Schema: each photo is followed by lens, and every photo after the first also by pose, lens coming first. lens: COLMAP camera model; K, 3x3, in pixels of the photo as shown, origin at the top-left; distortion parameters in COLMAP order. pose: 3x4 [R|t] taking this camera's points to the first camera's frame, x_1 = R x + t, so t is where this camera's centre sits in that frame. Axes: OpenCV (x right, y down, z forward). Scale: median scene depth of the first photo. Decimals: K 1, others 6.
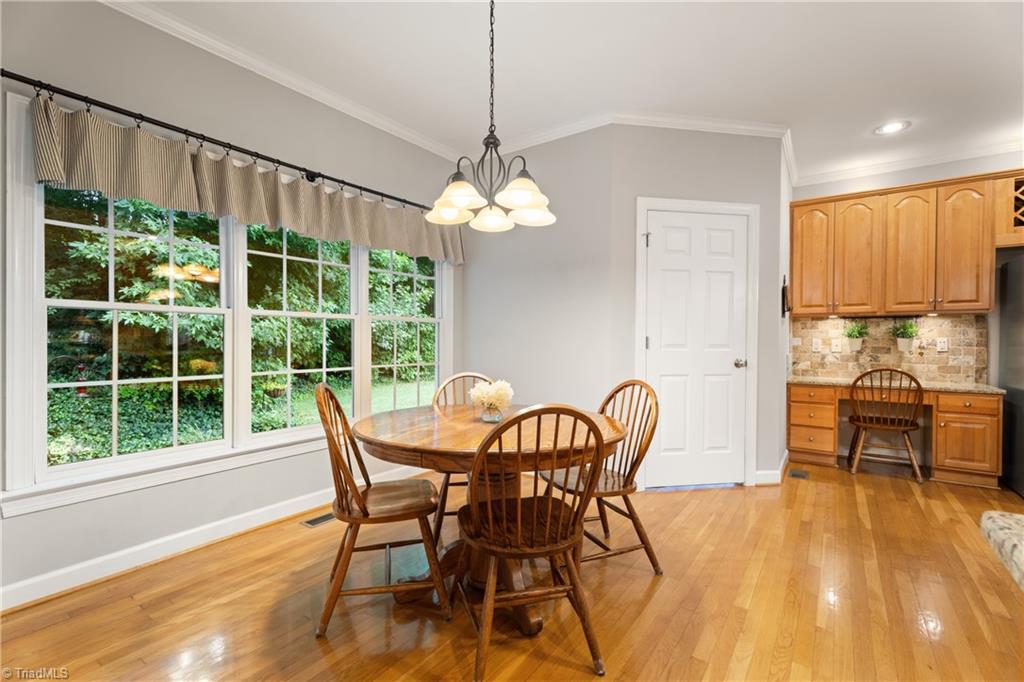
lens RADIAL K [[456.3, 0, 510.3], [0, 456.3, 344.6], [0, 0, 1]] dist [0.001840, -0.000564]
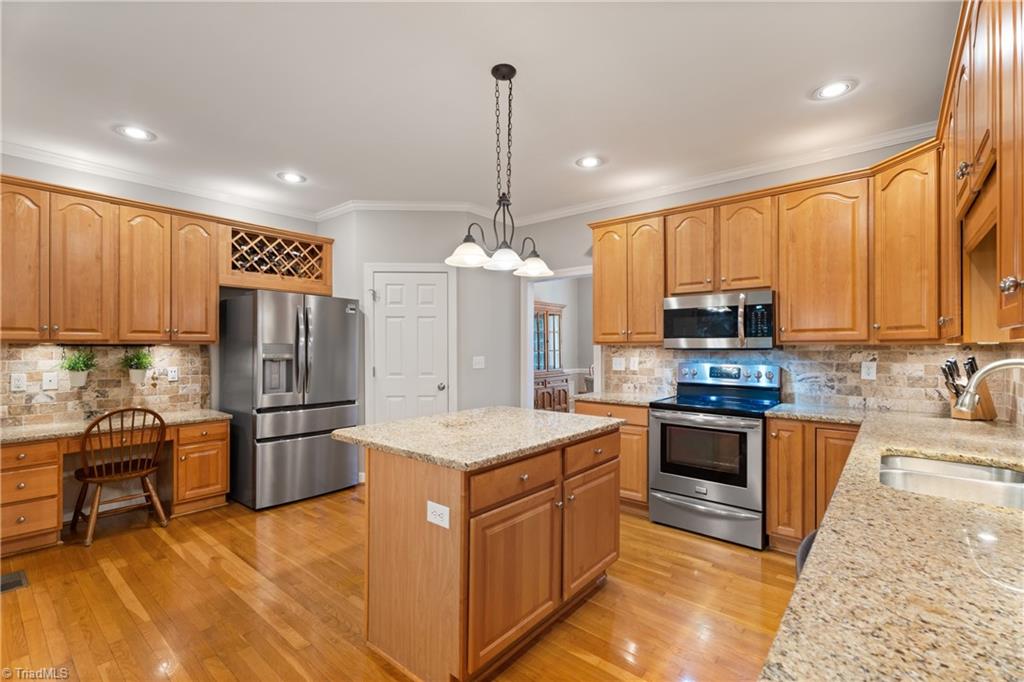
lens RADIAL K [[456.3, 0, 510.3], [0, 456.3, 344.6], [0, 0, 1]] dist [0.001840, -0.000564]
pose [[0.073851, 0.000028, 0.997269, 0.014487], [0.011521, 0.999933, -0.000882, -0.055175], [-0.997203, 0.011554, 0.073846, 0.202157]]
